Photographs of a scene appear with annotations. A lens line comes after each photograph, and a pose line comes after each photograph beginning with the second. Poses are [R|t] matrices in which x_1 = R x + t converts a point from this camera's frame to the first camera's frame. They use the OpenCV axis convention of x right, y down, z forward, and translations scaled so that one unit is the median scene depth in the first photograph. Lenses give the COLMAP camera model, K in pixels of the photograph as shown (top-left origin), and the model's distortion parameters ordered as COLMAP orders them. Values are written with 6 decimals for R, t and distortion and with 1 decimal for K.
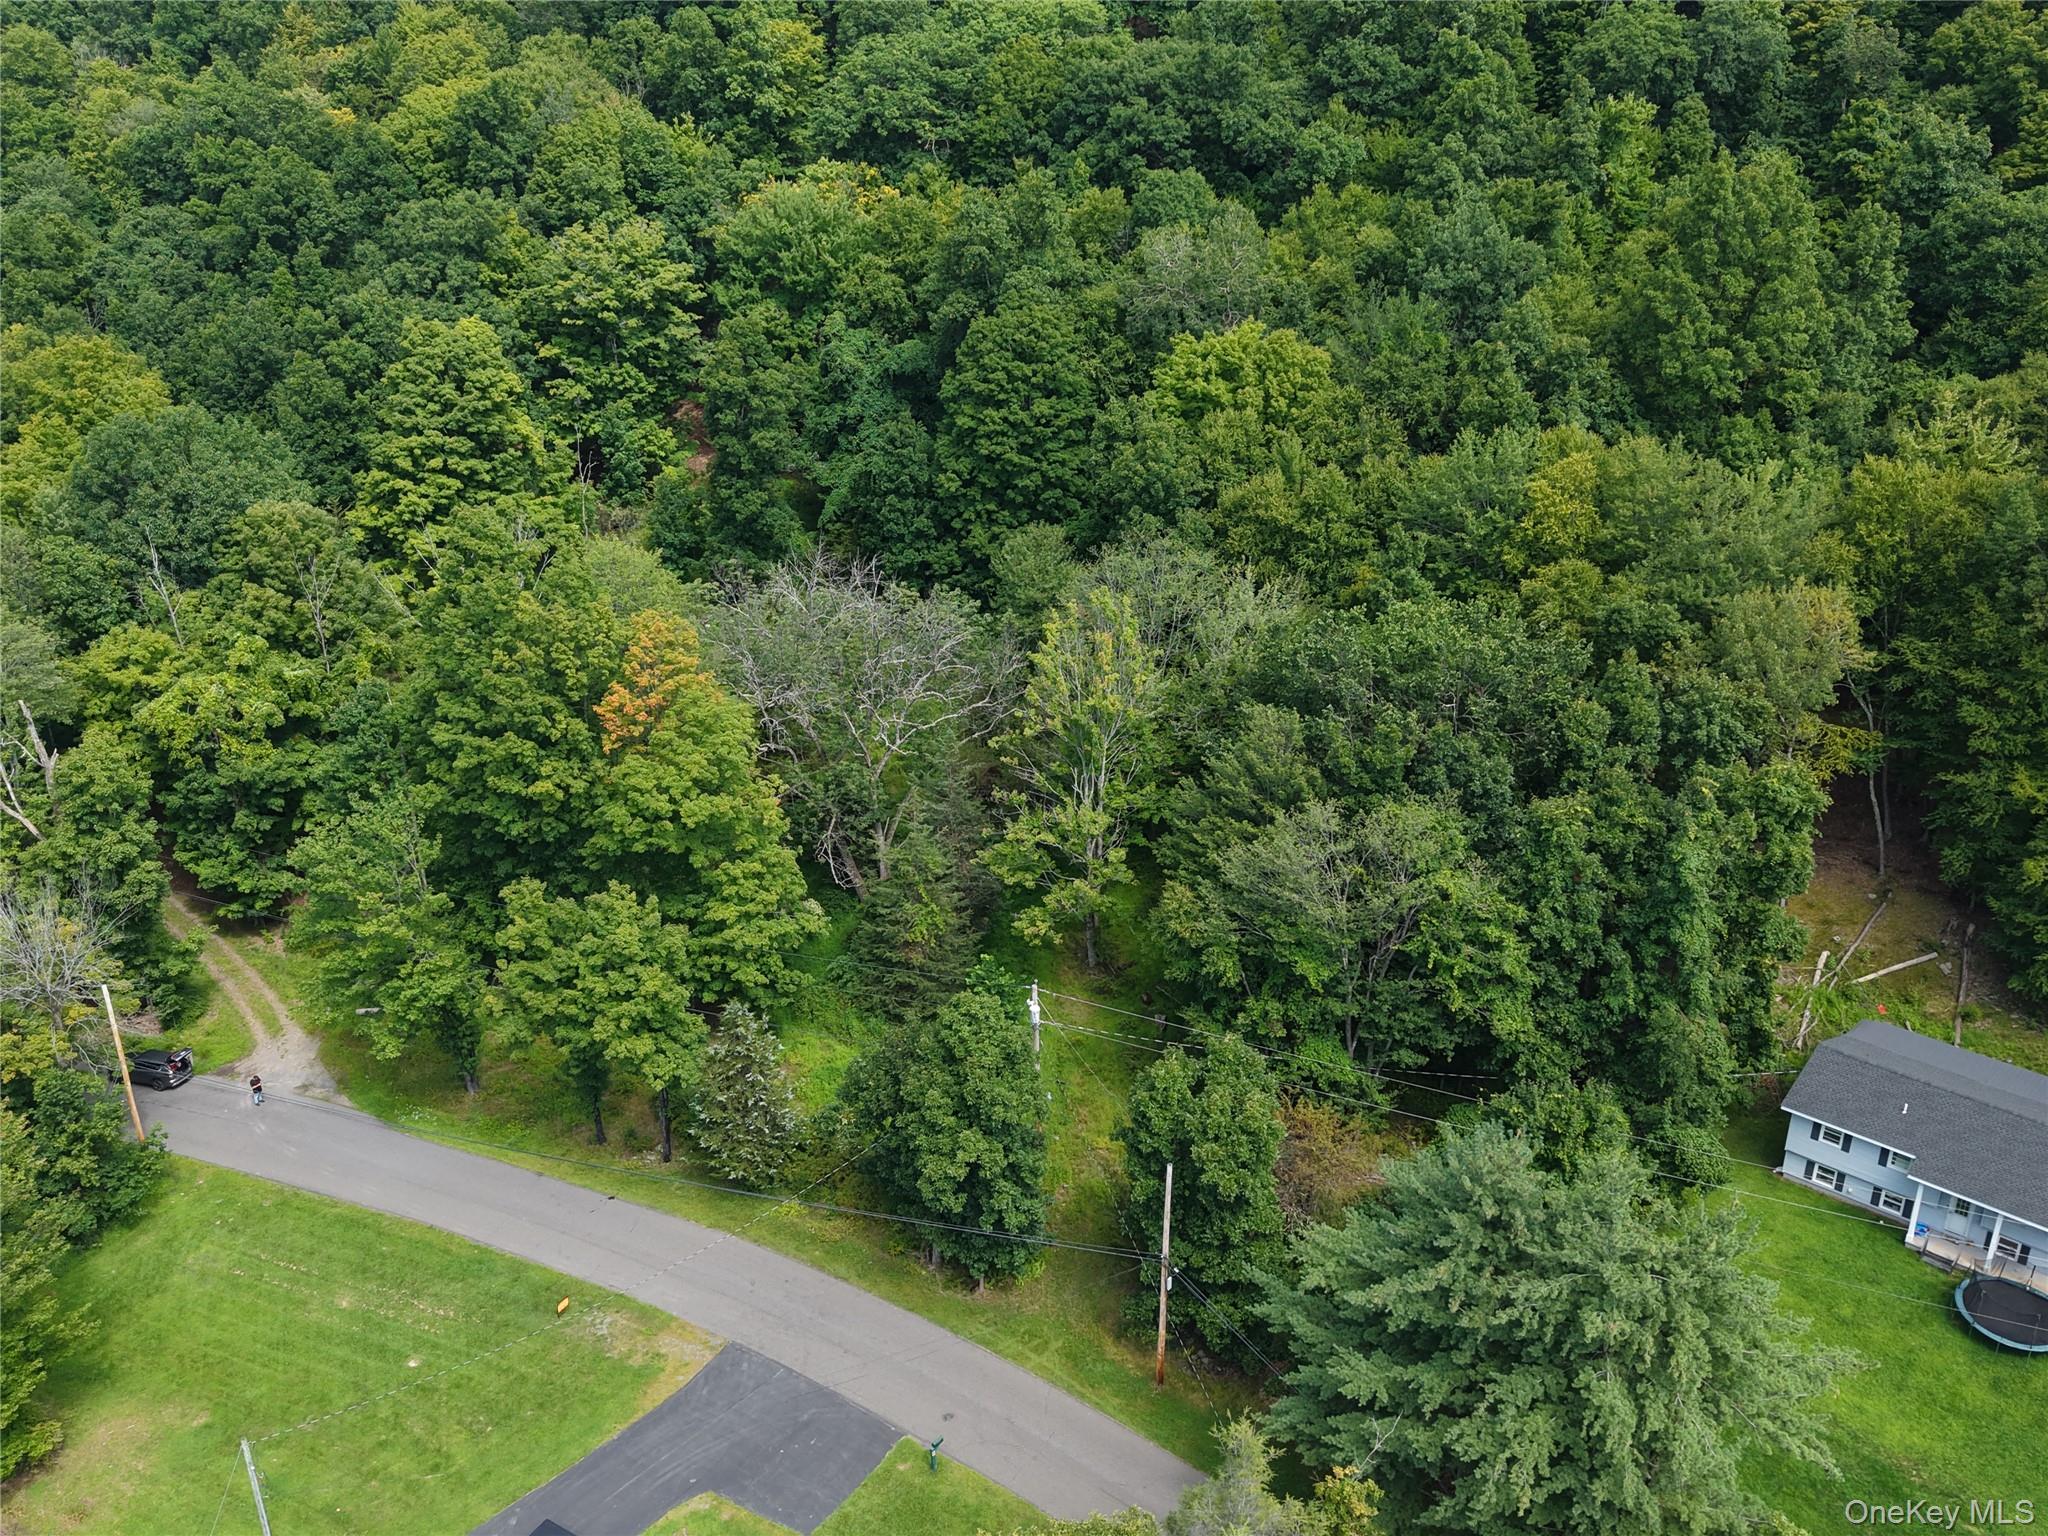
lens RADIAL K [[1701.4, 0, 1017.9], [0, 1701.4, 784.6], [0, 0, 1]] dist [0.073029, -0.129800]
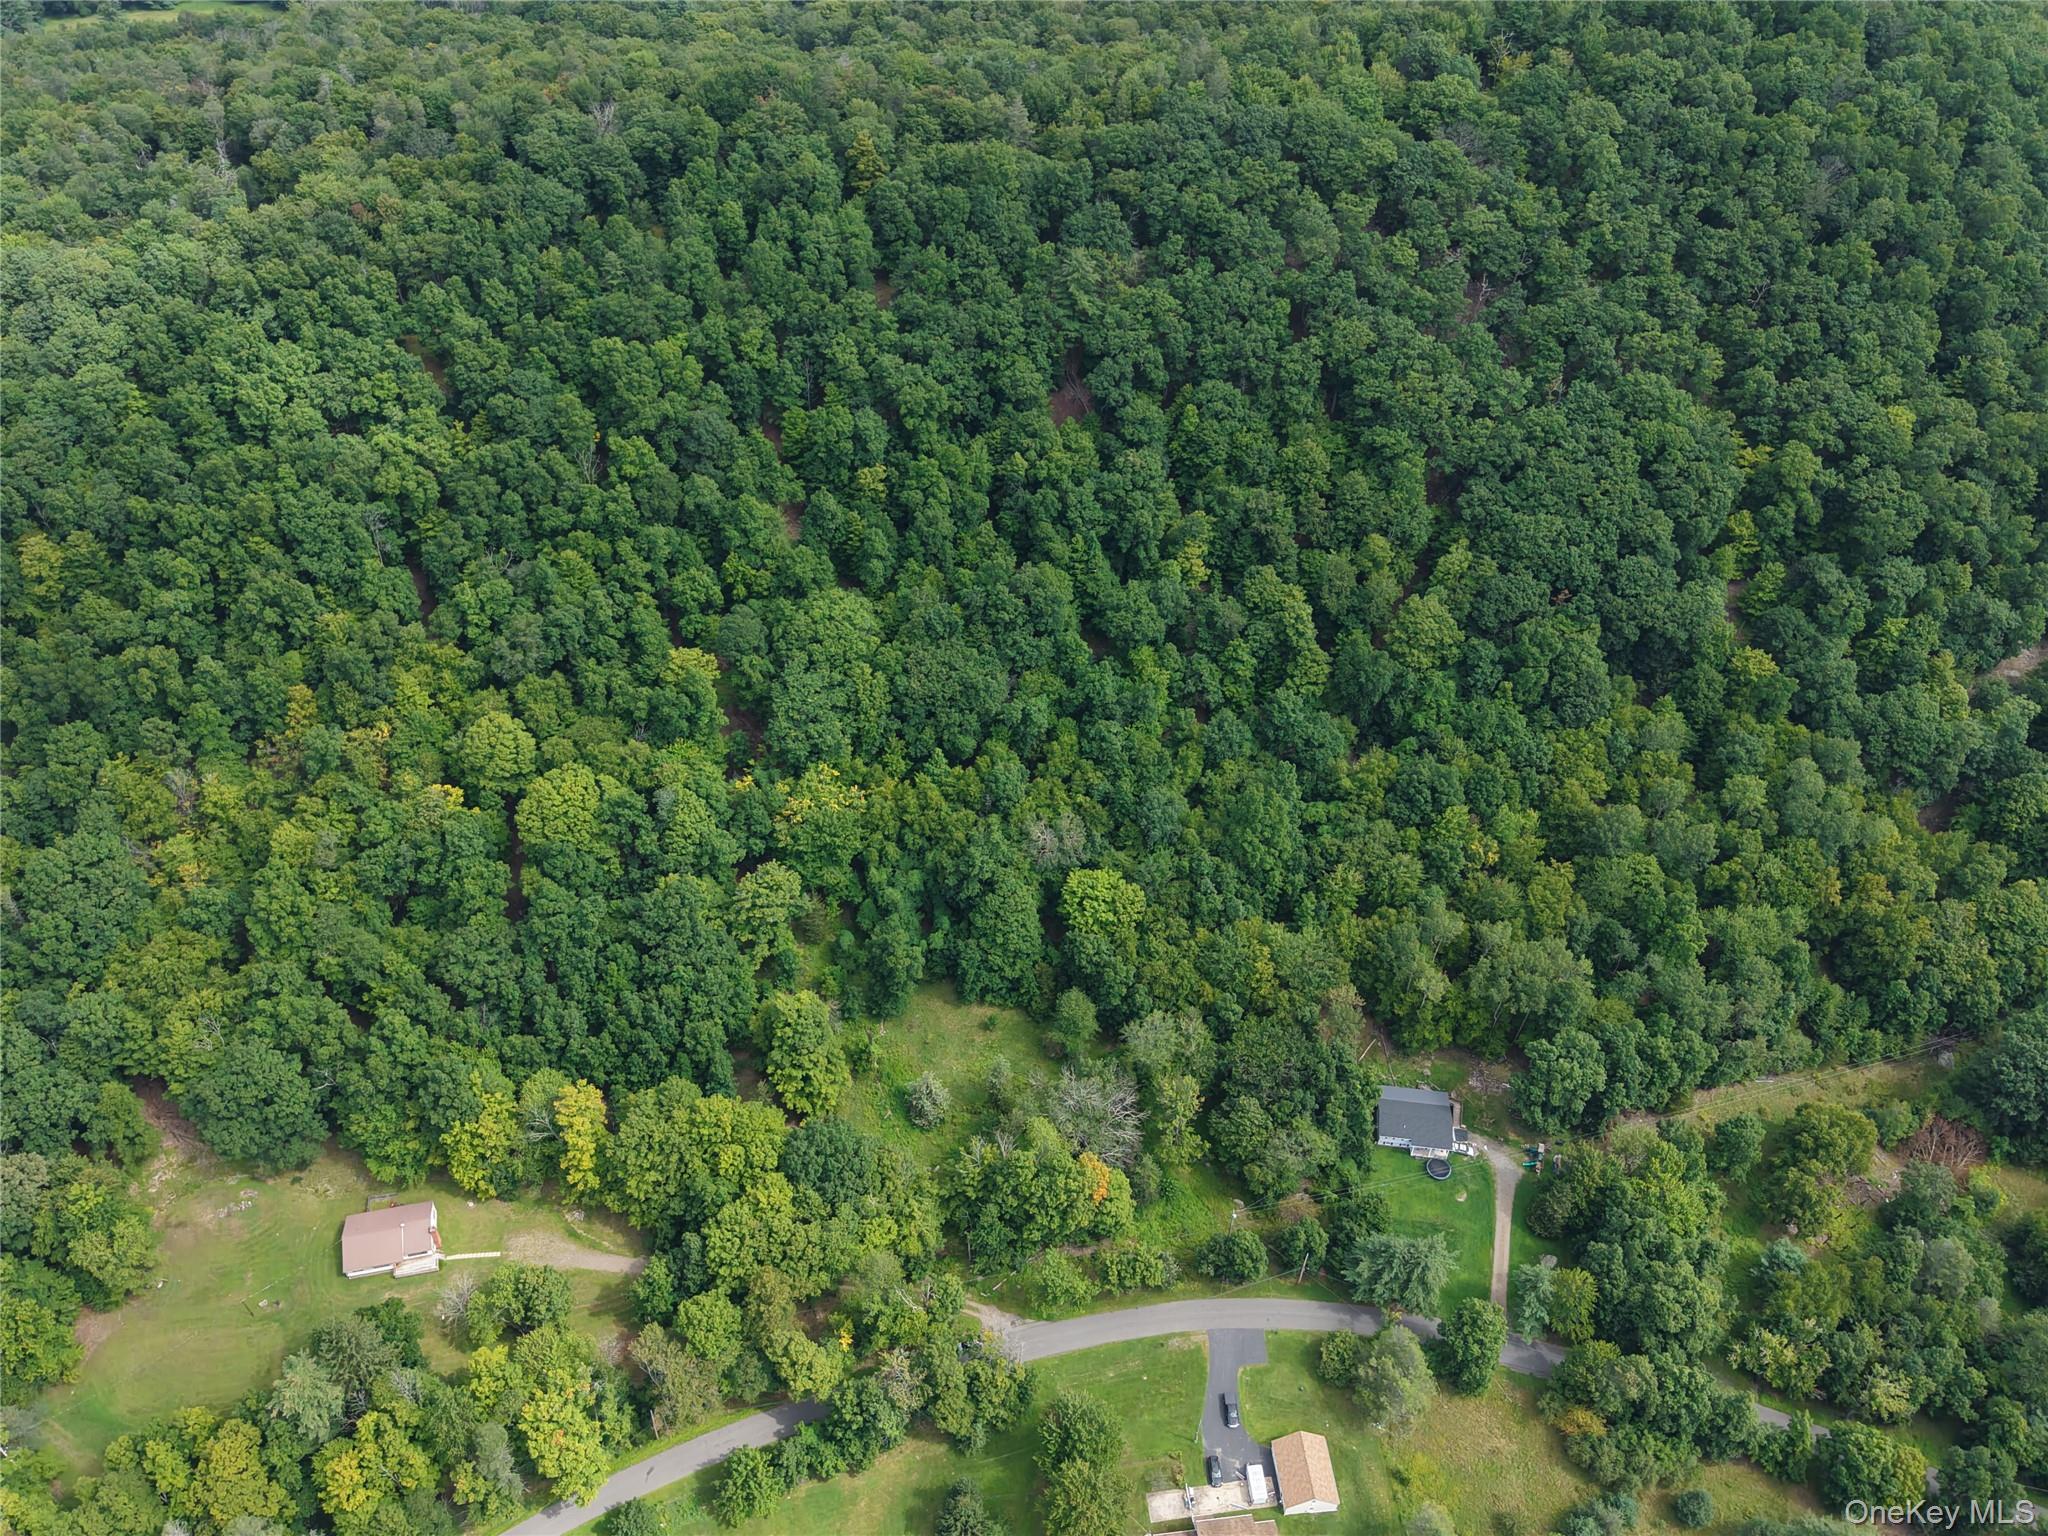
lens RADIAL K [[1701.4, 0, 1024.9], [0, 1701.4, 778.9], [0, 0, 1]] dist [0.073029, -0.129800]
pose [[0.810750, -0.405087, 0.422599, -0.945764], [0.217313, 0.878590, 0.425270, -1.457326], [-0.543562, -0.252952, 0.800347, -0.917068]]
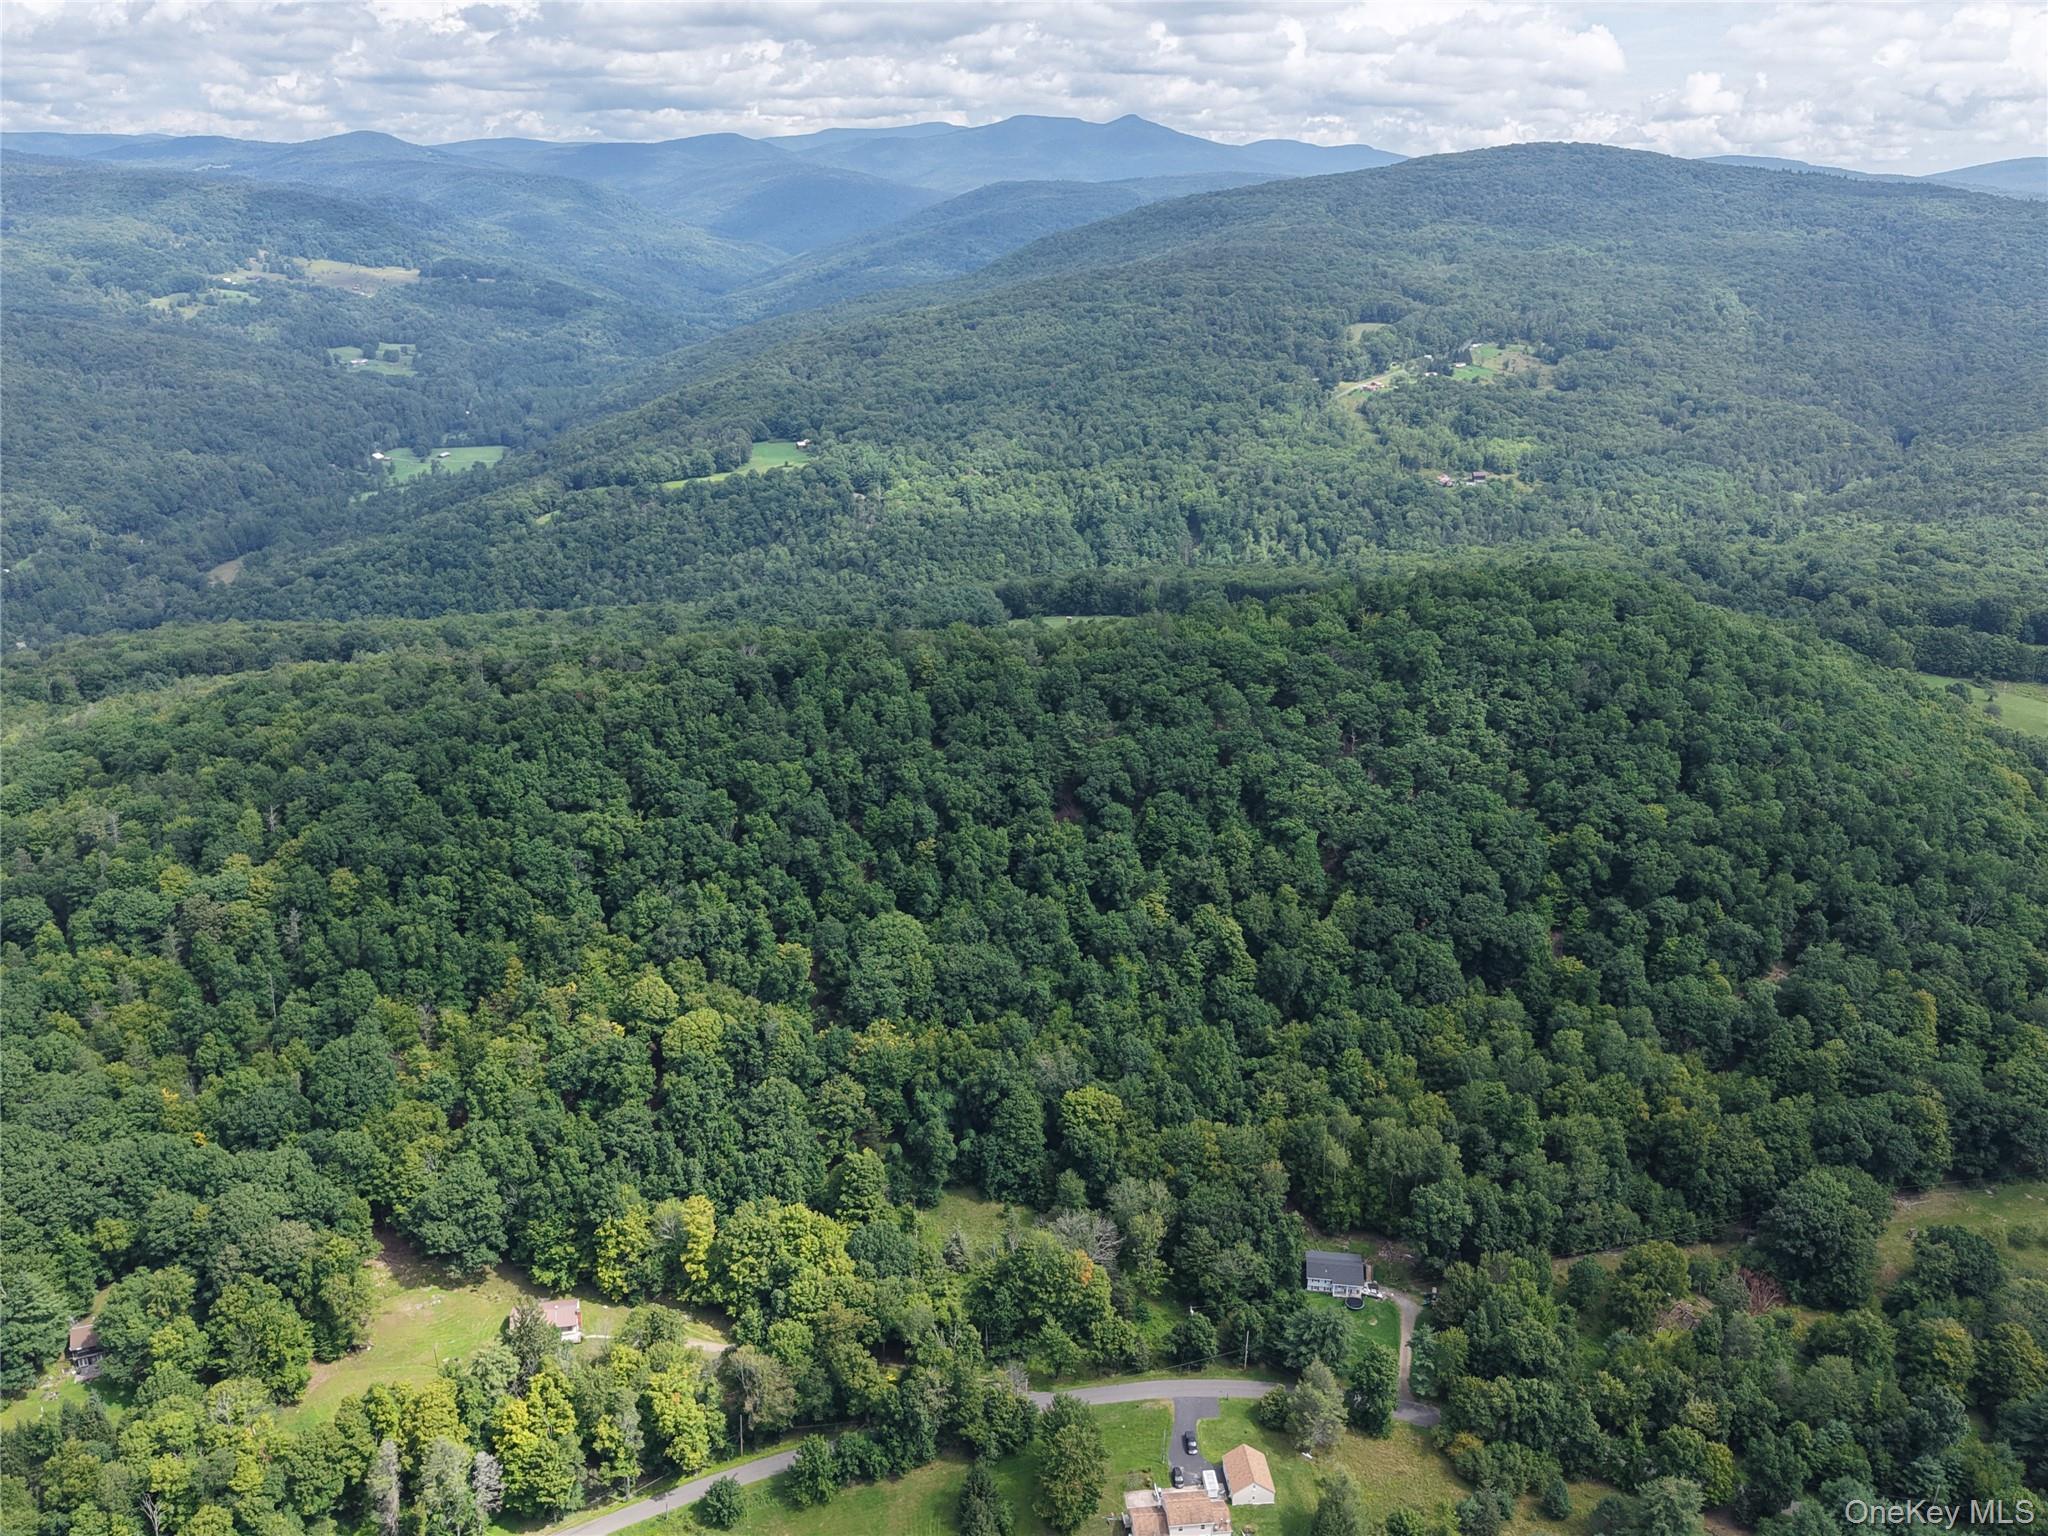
lens RADIAL K [[1701.4, 0, 1018.9], [0, 1701.4, 762.6], [0, 0, 1]] dist [0.073029, -0.129800]
pose [[0.820891, -0.180934, 0.541665, -1.664472], [0.220757, 0.975289, -0.008777, -0.881048], [-0.526692, 0.126781, 0.840549, -1.836162]]
